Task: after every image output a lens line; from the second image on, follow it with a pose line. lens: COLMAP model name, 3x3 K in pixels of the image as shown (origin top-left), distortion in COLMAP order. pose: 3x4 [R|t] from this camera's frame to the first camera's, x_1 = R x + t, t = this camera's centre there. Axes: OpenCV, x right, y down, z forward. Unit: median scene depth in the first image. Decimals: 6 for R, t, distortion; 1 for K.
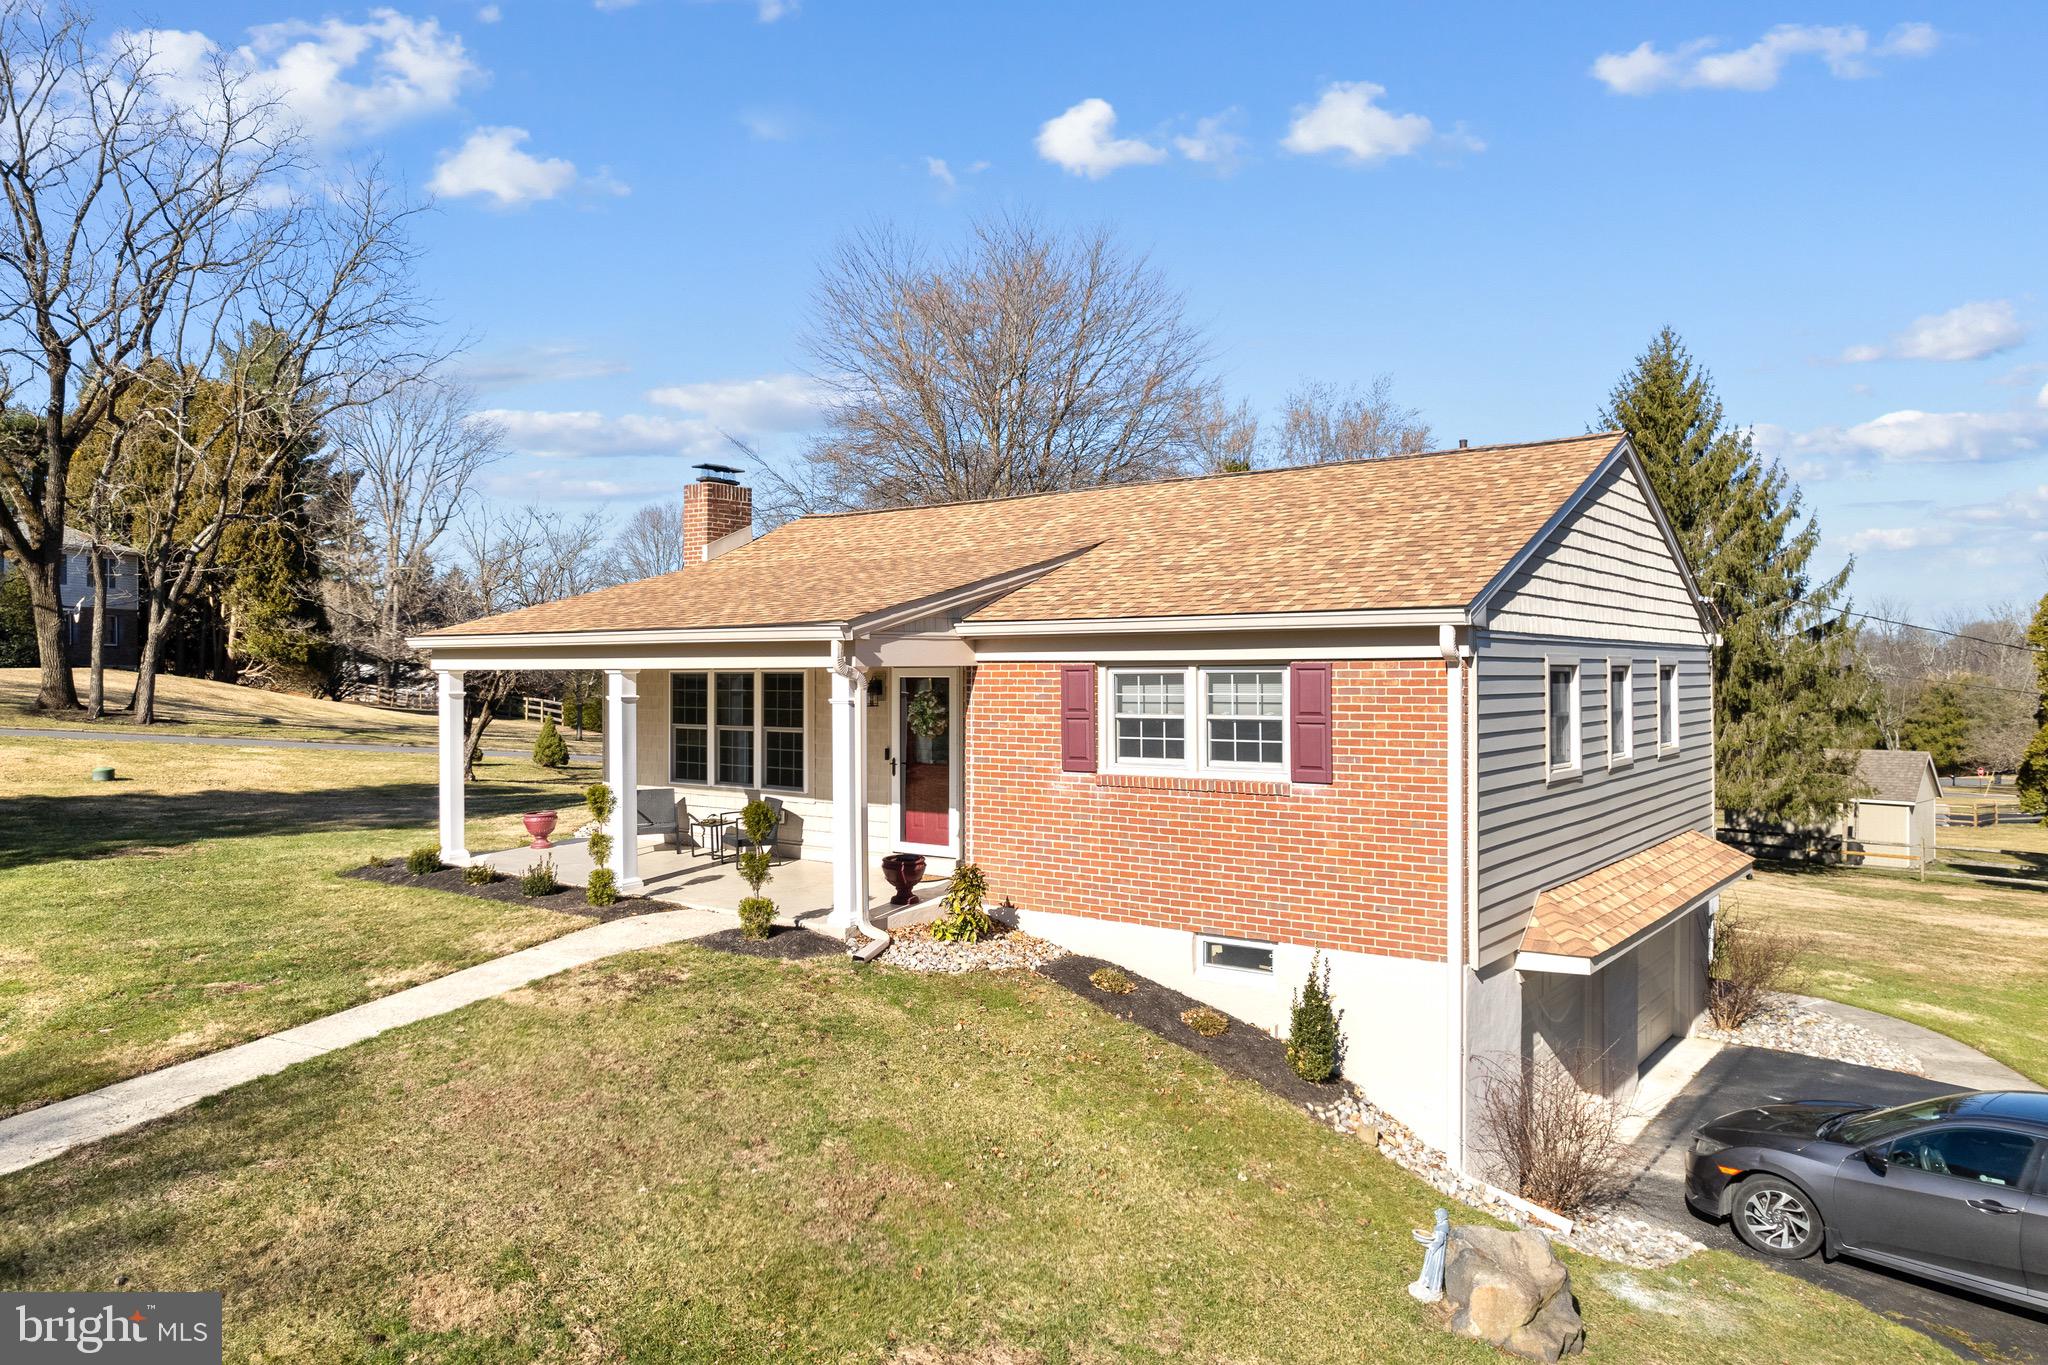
lens RADIAL K [[1332.4, 0, 1051.3], [0, 1332.4, 684.4], [0, 0, 1]] dist [-0.041215, 0.002070]
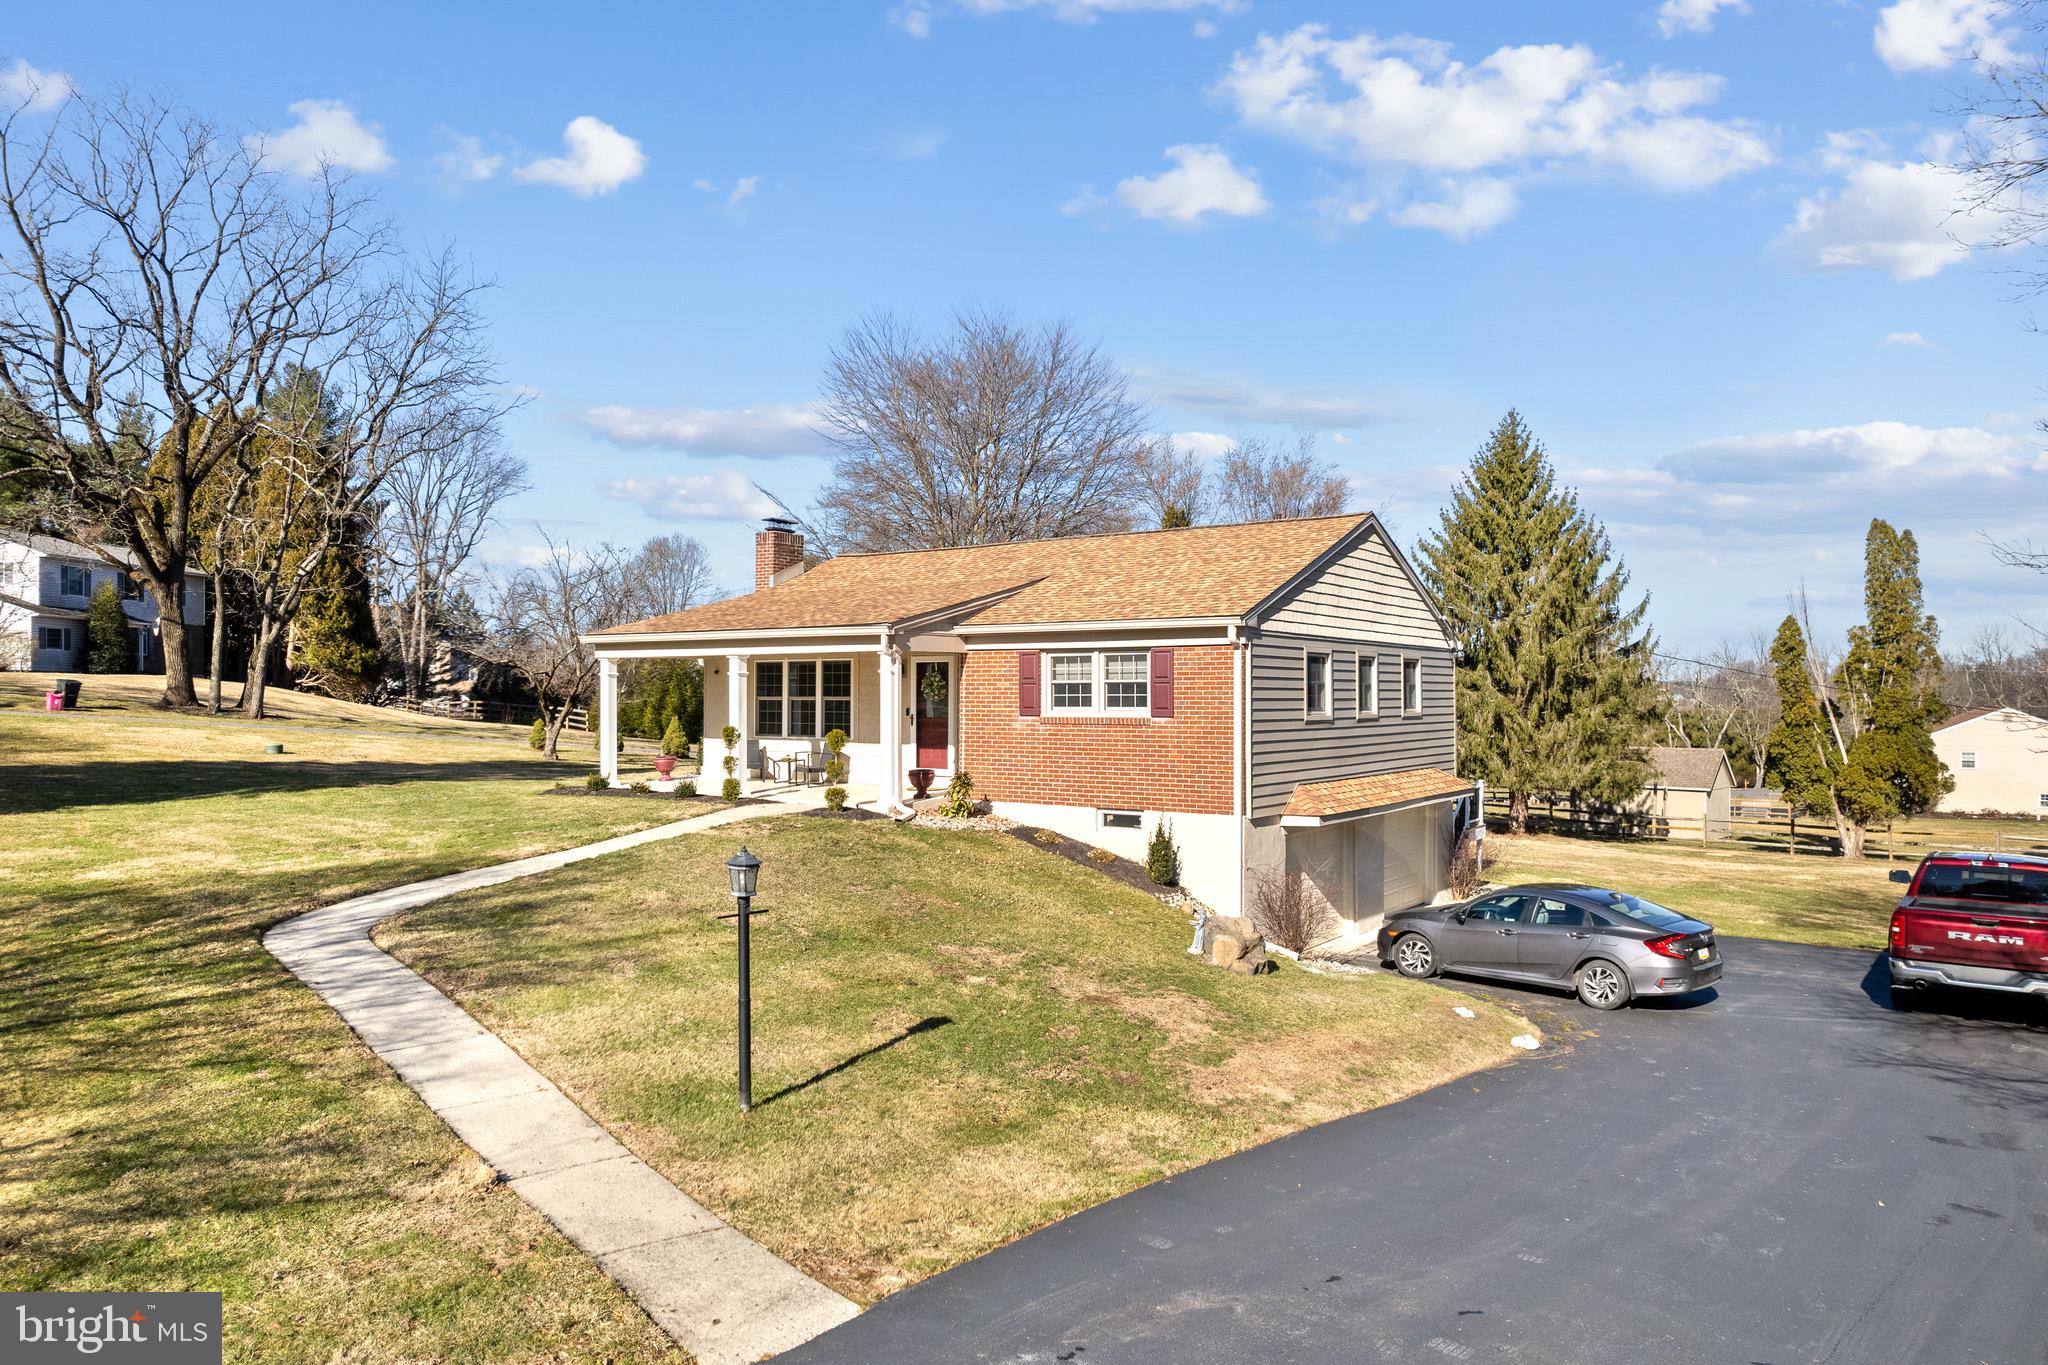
lens RADIAL K [[1236.6, 0, 1130.4], [0, 1236.6, 687.4], [0, 0, 1]] dist [-0.050021, 0.000597]
pose [[0.996201, 0.003476, 0.087012, 0.010855], [-0.002246, 0.999896, -0.014232, 0.047504], [-0.087052, 0.013983, 0.996106, -0.495946]]
